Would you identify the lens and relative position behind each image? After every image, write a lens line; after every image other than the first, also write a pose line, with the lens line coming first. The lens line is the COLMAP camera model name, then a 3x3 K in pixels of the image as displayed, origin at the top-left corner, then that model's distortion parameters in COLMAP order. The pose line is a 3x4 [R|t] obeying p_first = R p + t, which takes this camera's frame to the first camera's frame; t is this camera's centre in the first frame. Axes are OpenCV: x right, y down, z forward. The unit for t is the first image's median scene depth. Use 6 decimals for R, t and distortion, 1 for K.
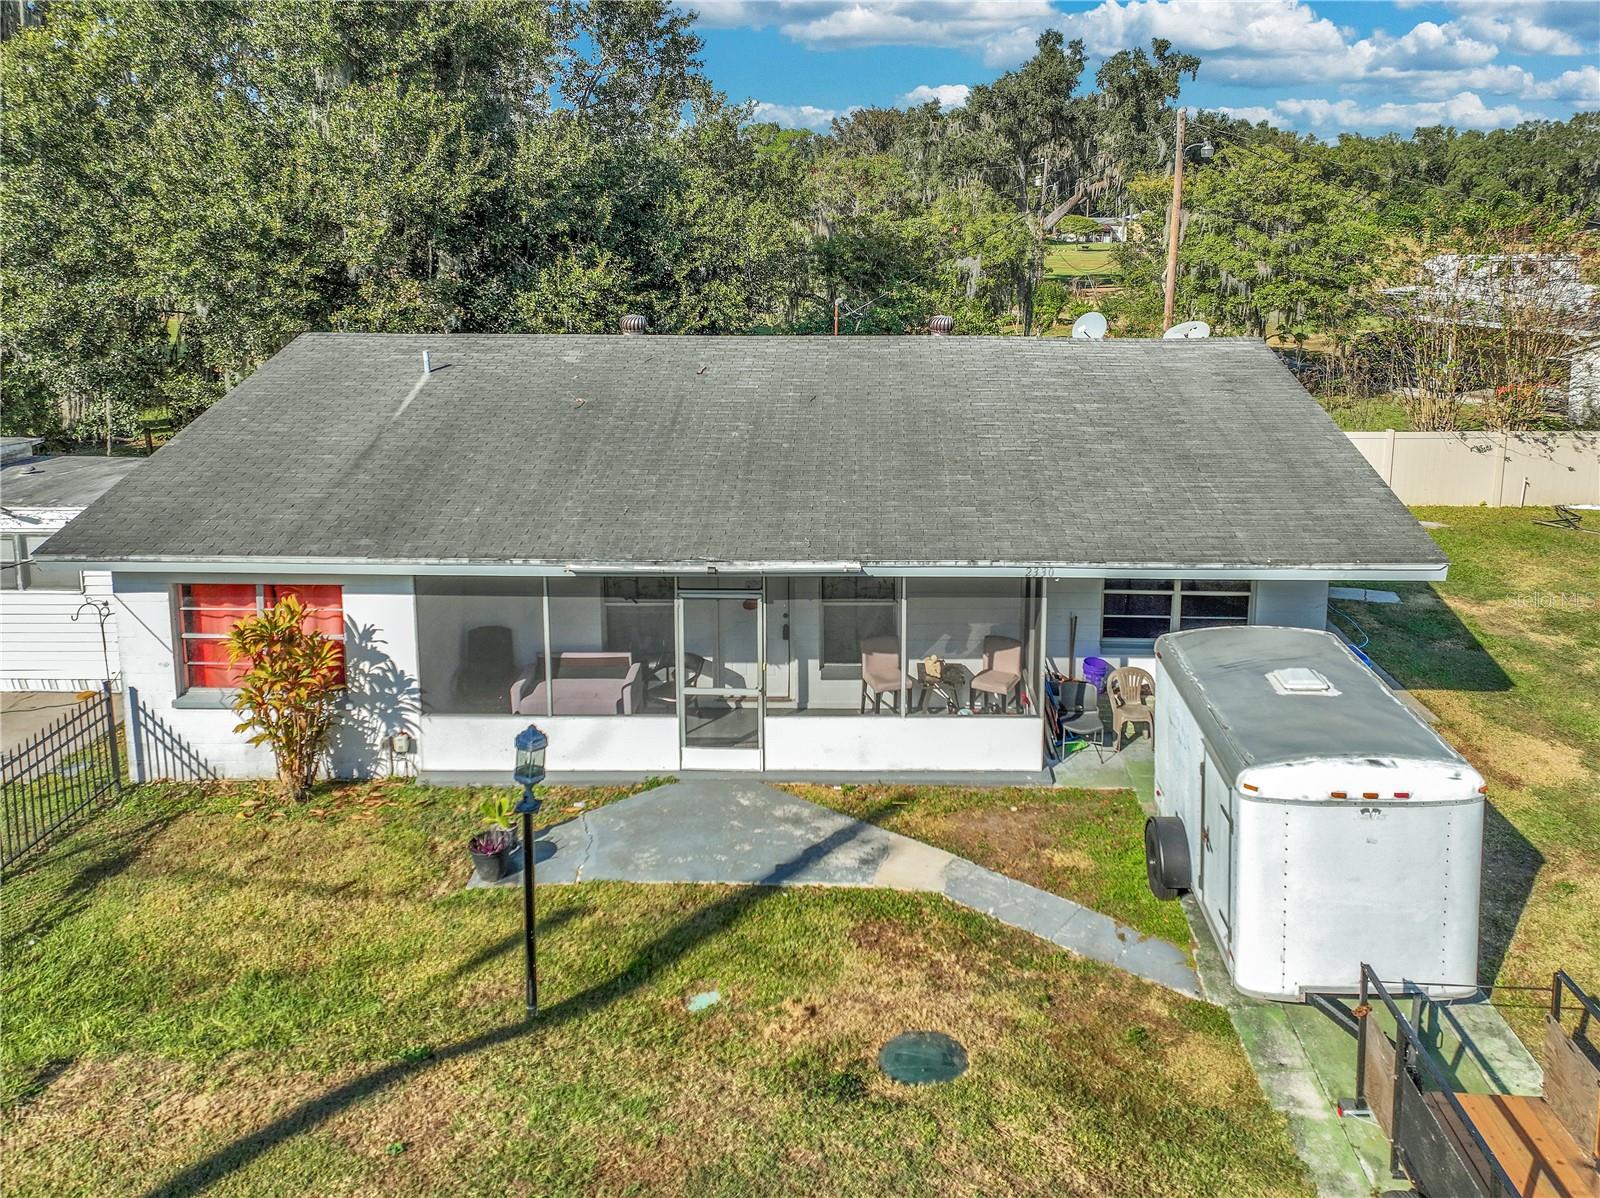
lens RADIAL K [[1146.0, 0, 795.5], [0, 1146.0, 638.1], [0, 0, 1]] dist [0.005944, -0.002139]
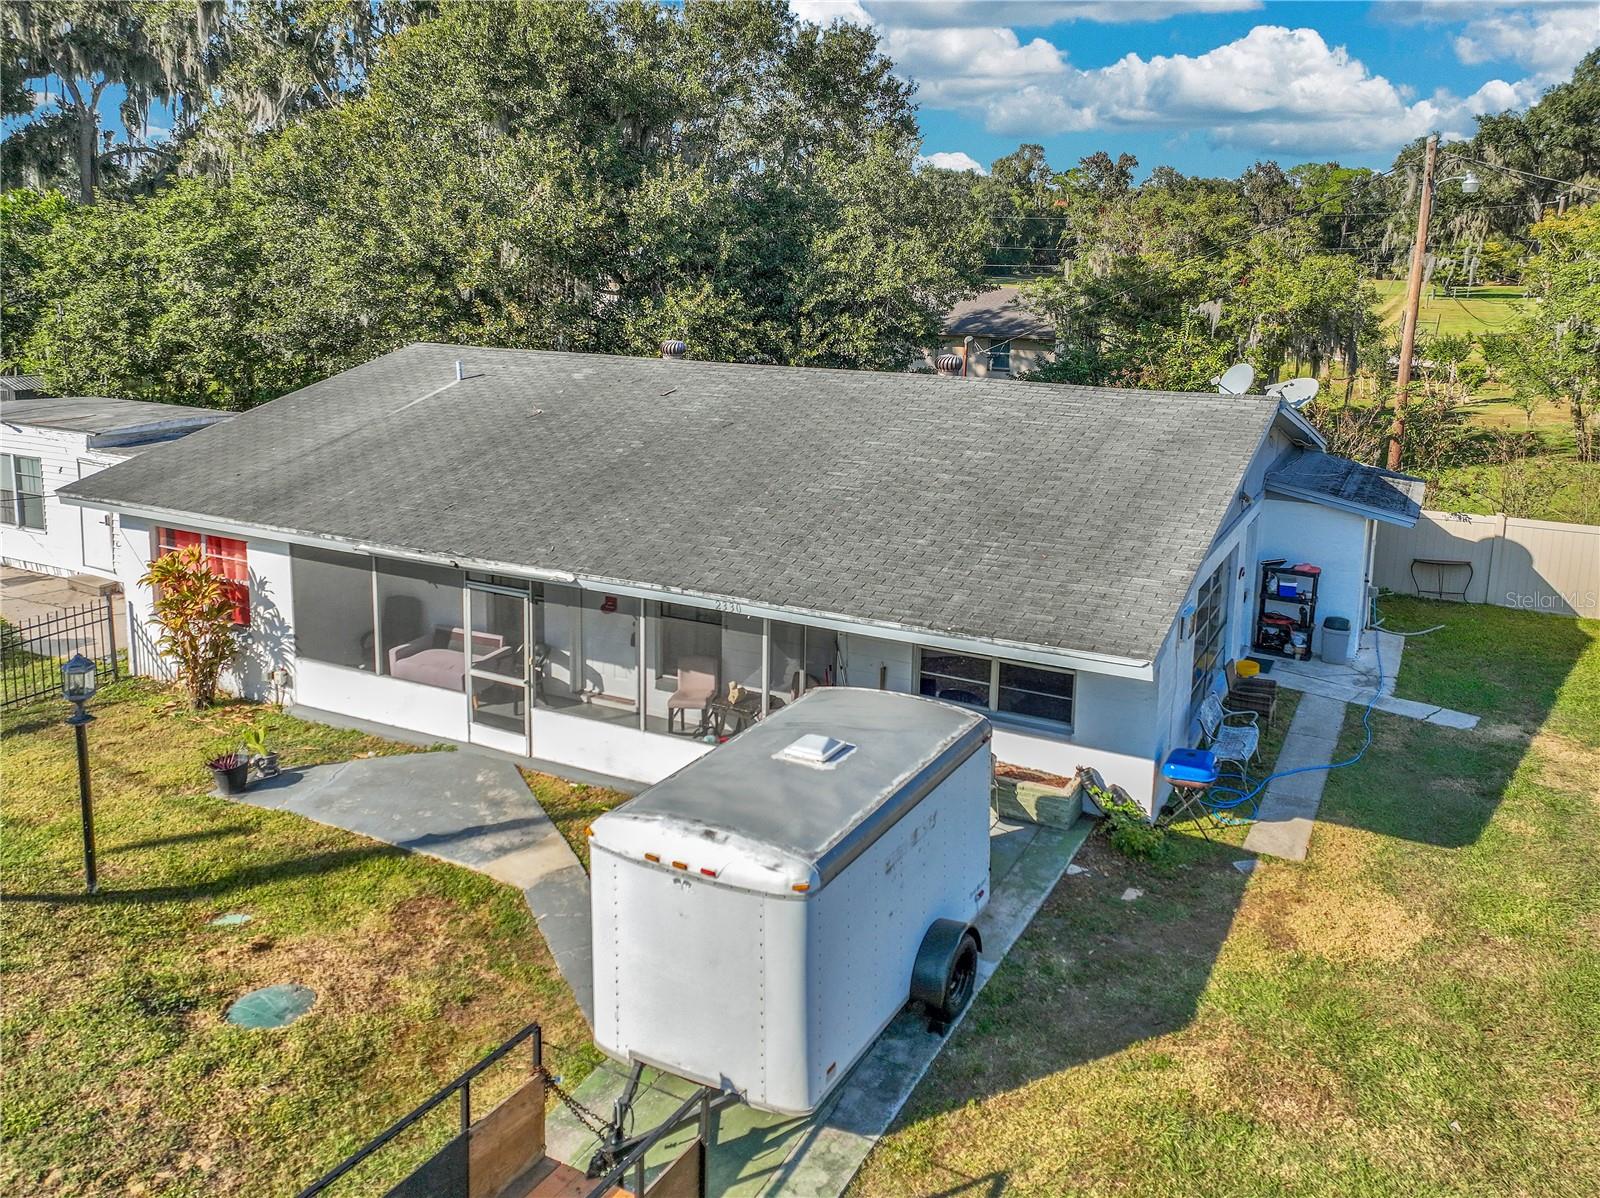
lens RADIAL K [[1107.6, 0, 801.6], [0, 1107.6, 647.8], [0, 0, 1]] dist [-0.001269, 0.007360]
pose [[0.911481, 0.150221, -0.382930, 0.619742], [-0.154791, 0.987764, 0.019047, -0.048337], [0.381105, 0.041913, 0.923581, 0.131779]]
